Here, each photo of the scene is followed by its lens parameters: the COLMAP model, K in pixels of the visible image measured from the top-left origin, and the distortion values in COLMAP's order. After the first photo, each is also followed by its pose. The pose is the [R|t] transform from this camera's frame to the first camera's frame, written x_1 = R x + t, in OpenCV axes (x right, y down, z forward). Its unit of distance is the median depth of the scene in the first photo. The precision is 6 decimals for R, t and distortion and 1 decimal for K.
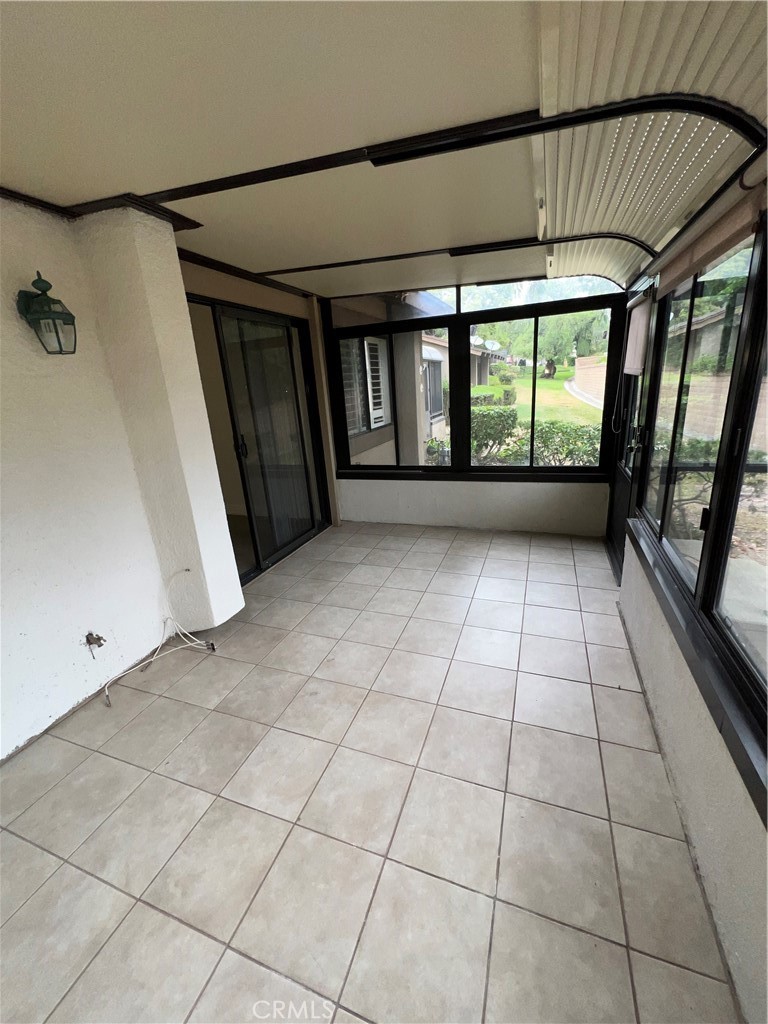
lens RADIAL K [[409.3, 0, 383.7], [0, 409.3, 510.1], [0, 0, 1]] dist [0.003456, 0.000244]
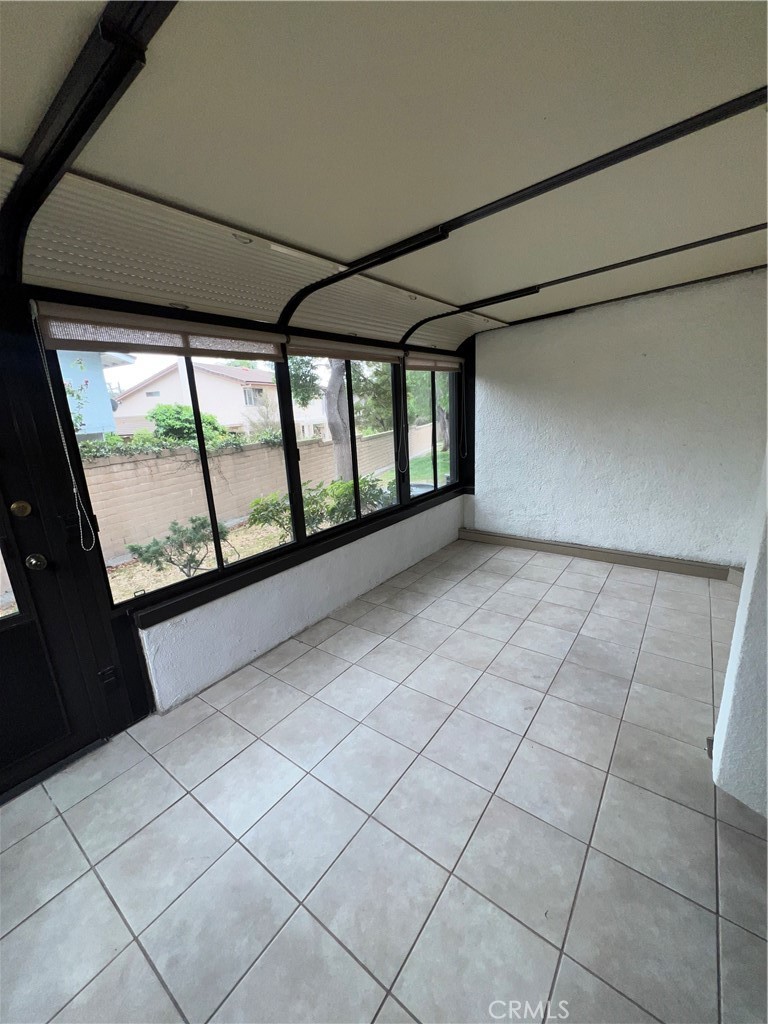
lens RADIAL K [[409.3, 0, 385.3], [0, 409.3, 509.3], [0, 0, 1]] dist [0.003456, 0.000244]
pose [[-0.953134, 0.048412, 0.298650, -0.132115], [0.195216, 0.852546, 0.484826, -0.548642], [-0.231142, 0.520405, -0.822041, 1.753045]]
